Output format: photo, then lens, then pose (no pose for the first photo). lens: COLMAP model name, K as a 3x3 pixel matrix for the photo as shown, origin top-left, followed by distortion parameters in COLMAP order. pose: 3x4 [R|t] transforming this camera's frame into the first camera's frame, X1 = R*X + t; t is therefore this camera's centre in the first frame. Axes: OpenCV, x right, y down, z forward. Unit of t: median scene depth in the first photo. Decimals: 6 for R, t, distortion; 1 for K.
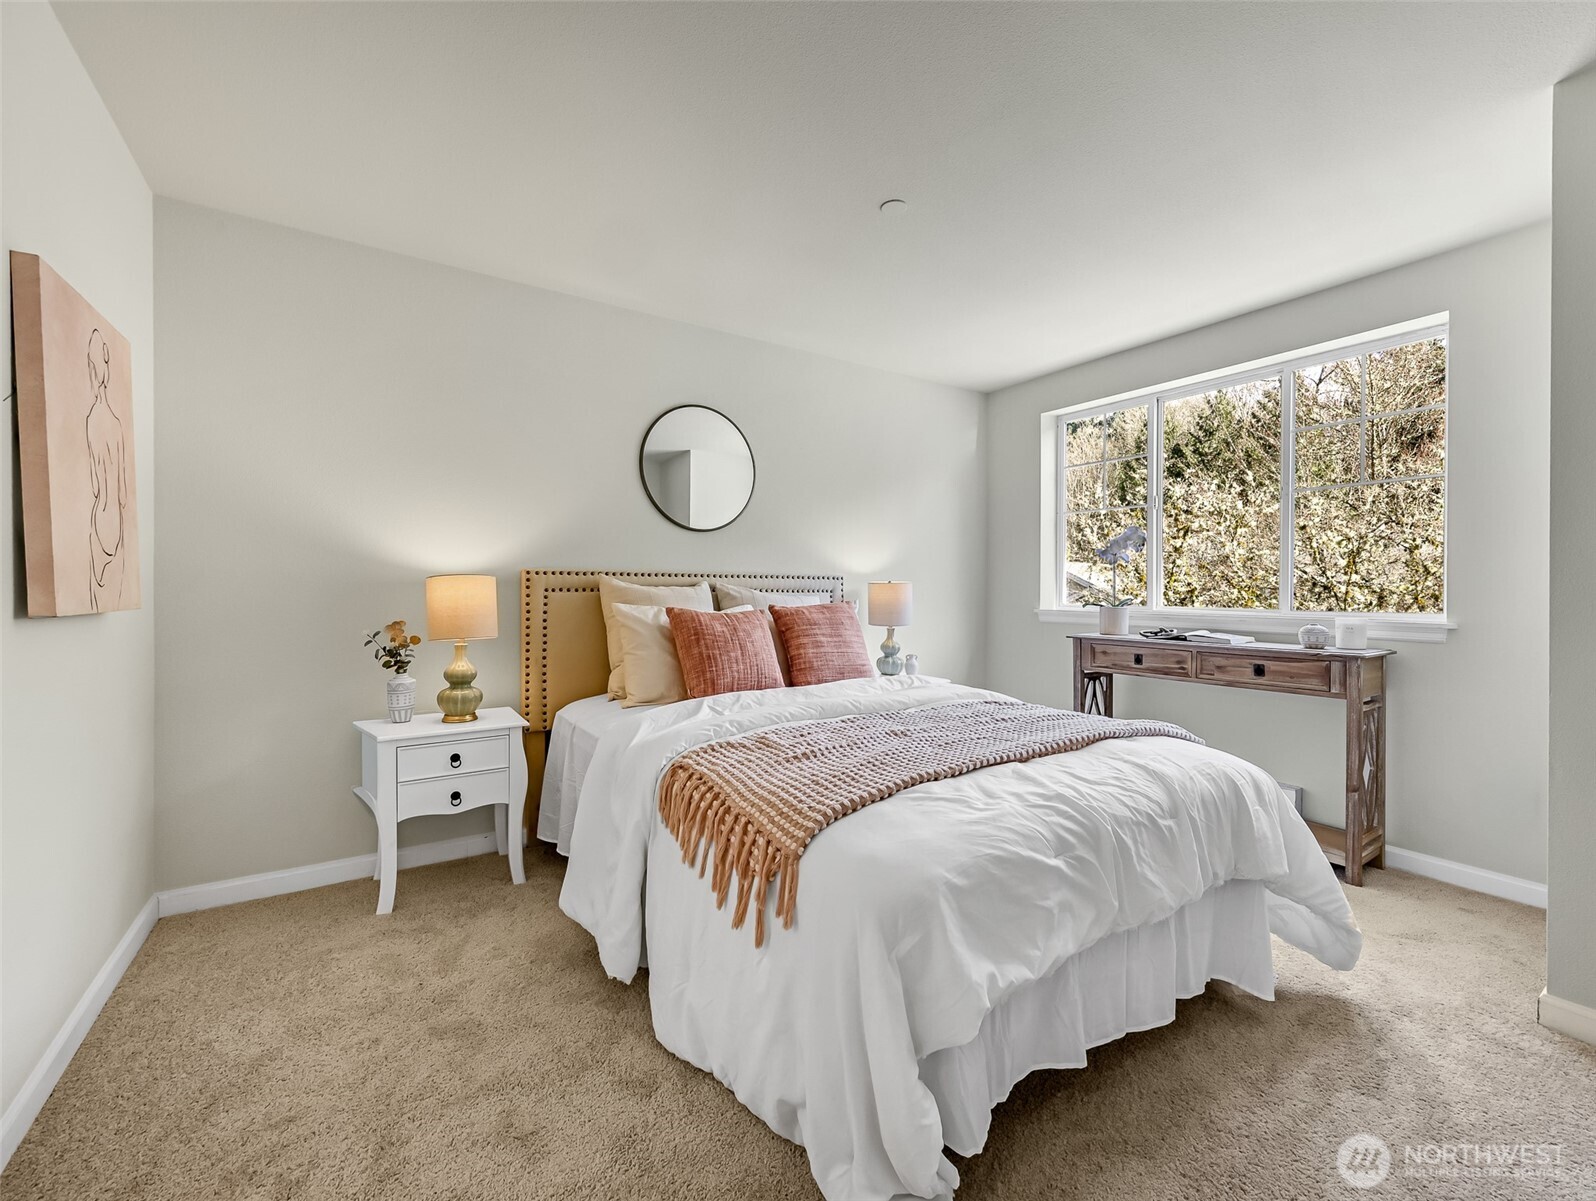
lens RADIAL K [[648.9, 0, 791.9], [0, 648.9, 595.8], [0, 0, 1]] dist [0.007952, 0.000051]
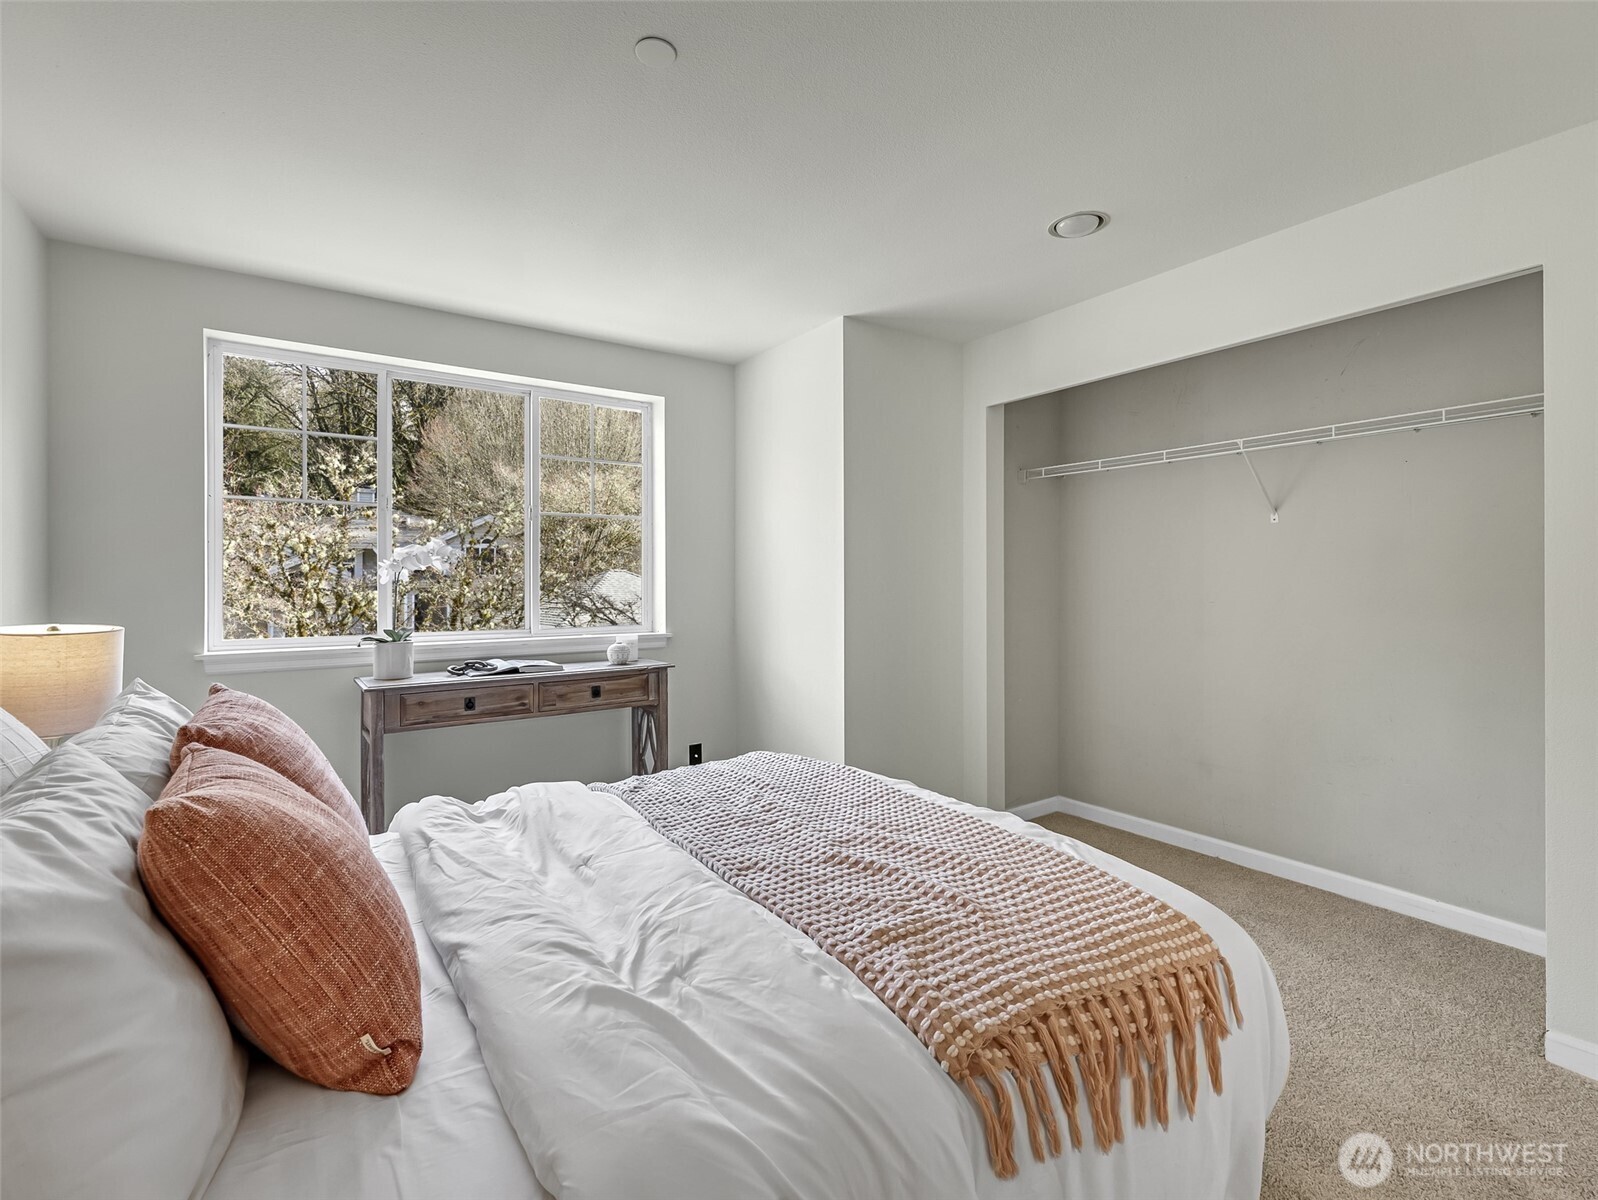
lens RADIAL K [[732.7, 0, 798.0], [0, 732.7, 589.3], [0, 0, 1]] dist [0.002927, -0.000328]
pose [[-0.022421, -0.016479, 0.999613, -0.459634], [0.013194, 0.999772, 0.016778, -0.064940], [-0.999662, 0.013565, -0.022199, 0.726953]]
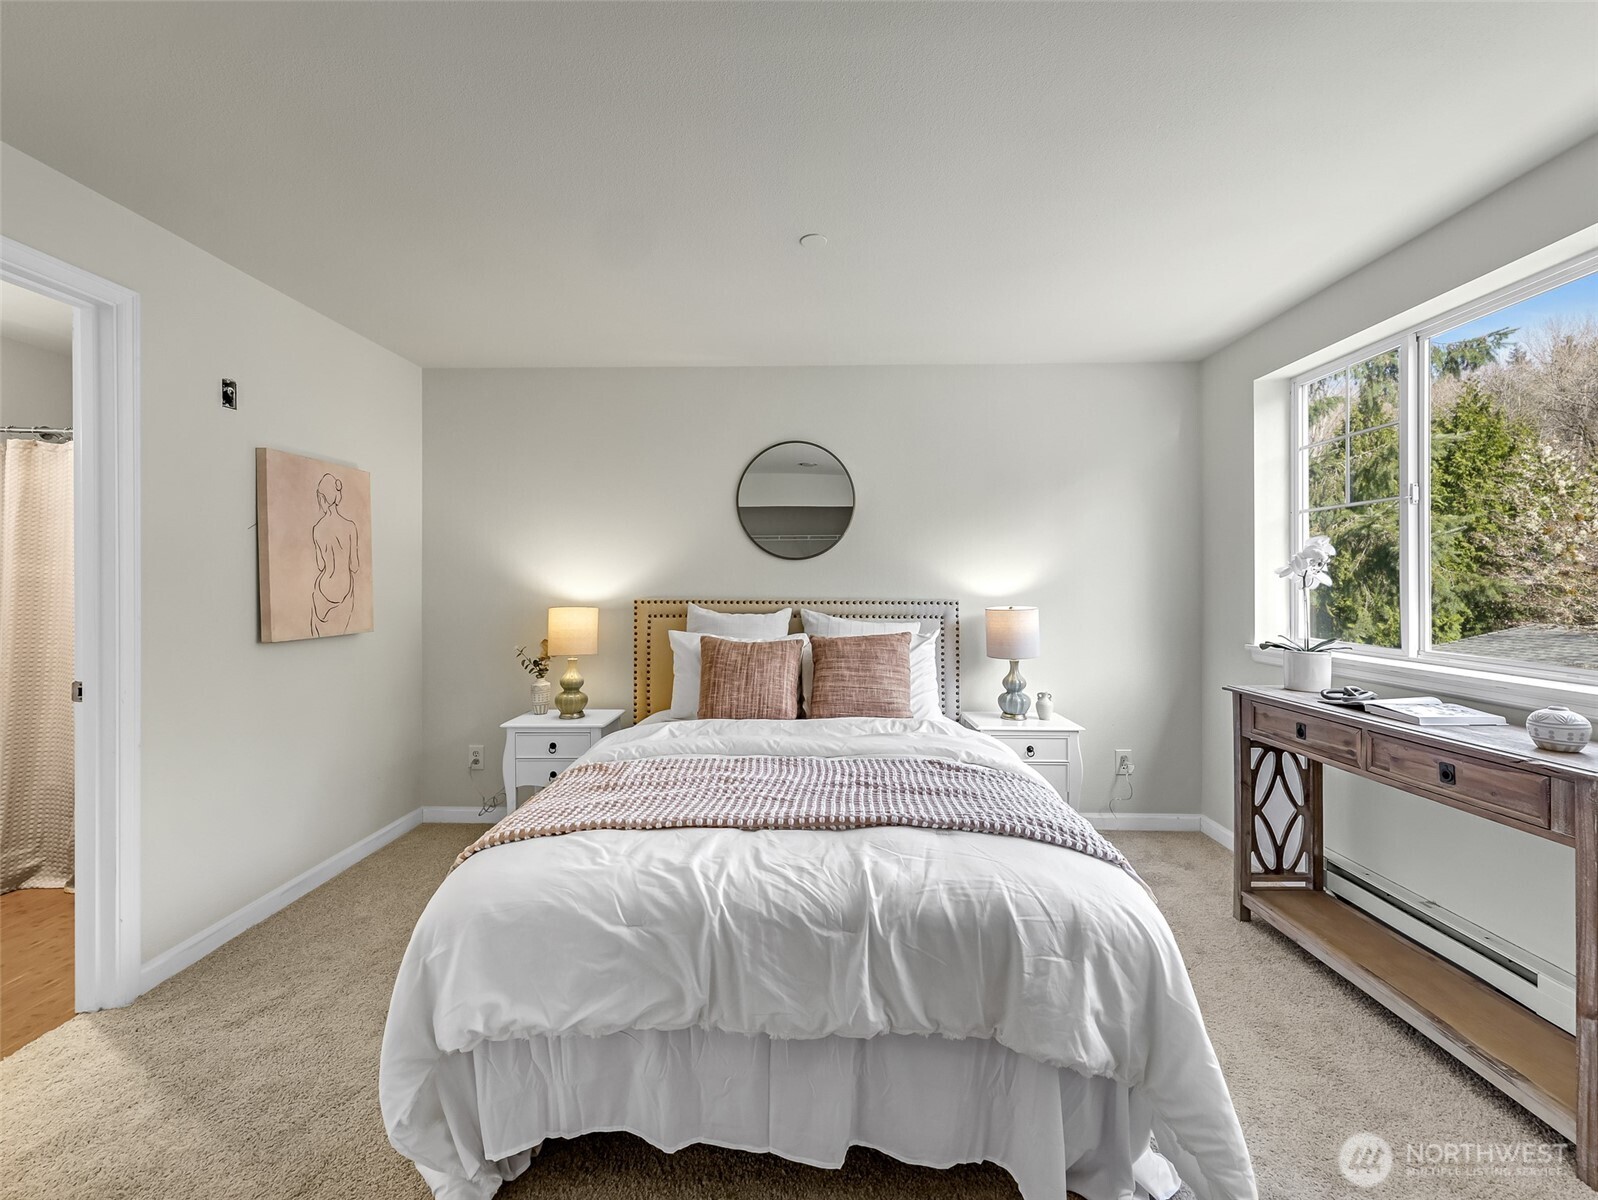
lens RADIAL K [[665.0, 0, 803.5], [0, 665.0, 589.1], [0, 0, 1]] dist [0.005467, 0.000098]
pose [[0.830711, -0.000477, -0.556703, 0.581448], [-0.003123, 0.999980, -0.005518, -0.056389], [0.556695, 0.006323, 0.830693, 0.138733]]
